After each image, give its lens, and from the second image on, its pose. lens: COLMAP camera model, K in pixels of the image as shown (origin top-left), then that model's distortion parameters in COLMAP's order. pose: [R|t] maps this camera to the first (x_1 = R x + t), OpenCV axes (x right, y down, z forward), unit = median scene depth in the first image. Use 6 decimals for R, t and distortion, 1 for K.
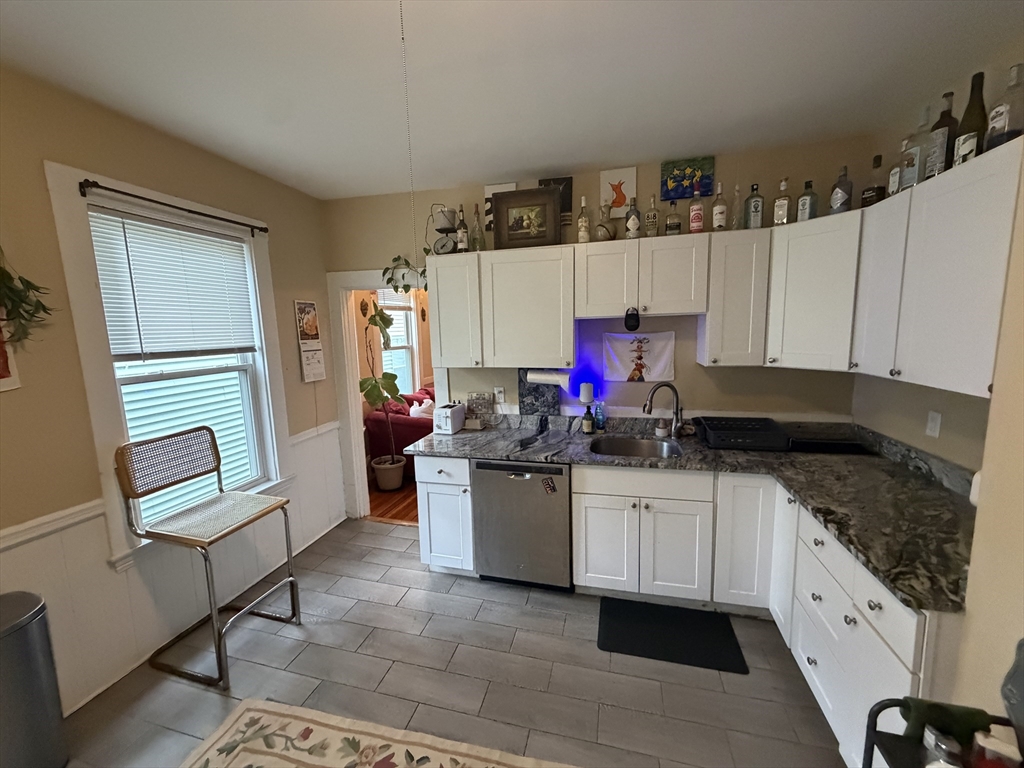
lens RADIAL K [[404.9, 0, 515.4], [0, 404.9, 378.0], [0, 0, 1]] dist [-0.002420, 0.000378]
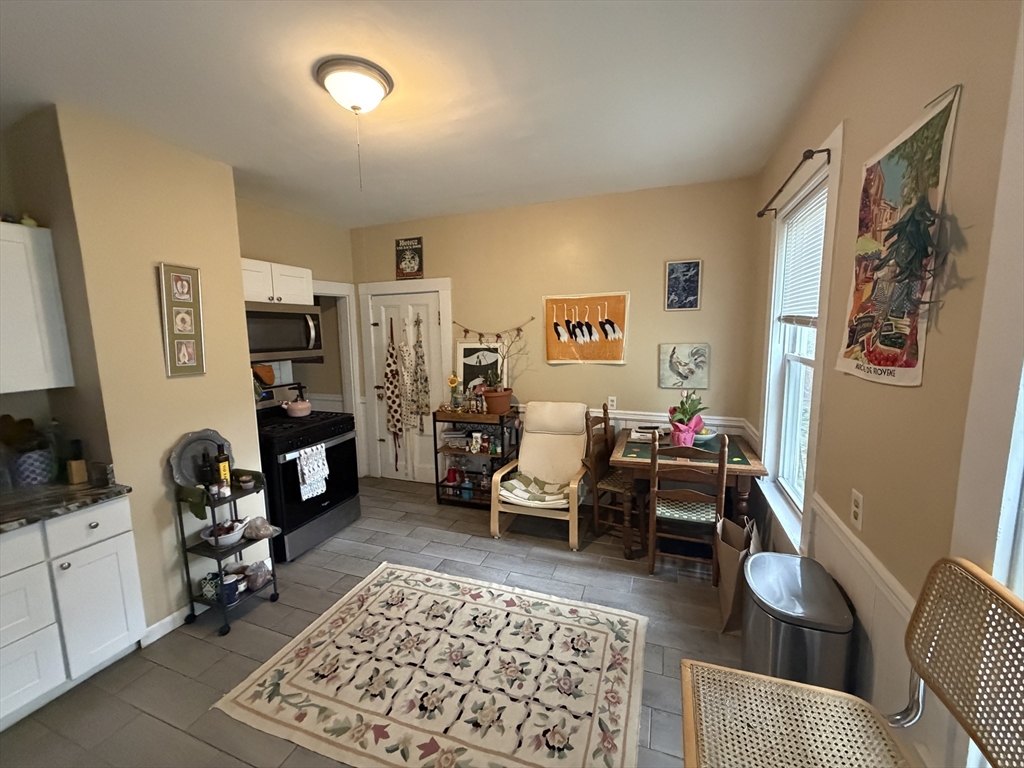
lens RADIAL K [[404.9, 0, 511.1], [0, 404.9, 385.3], [0, 0, 1]] dist [-0.002420, 0.000378]
pose [[-0.993572, 0.036369, 0.107199, -0.510747], [0.062068, 0.966971, 0.247212, -0.130294], [-0.094667, 0.252277, -0.963013, 1.316037]]
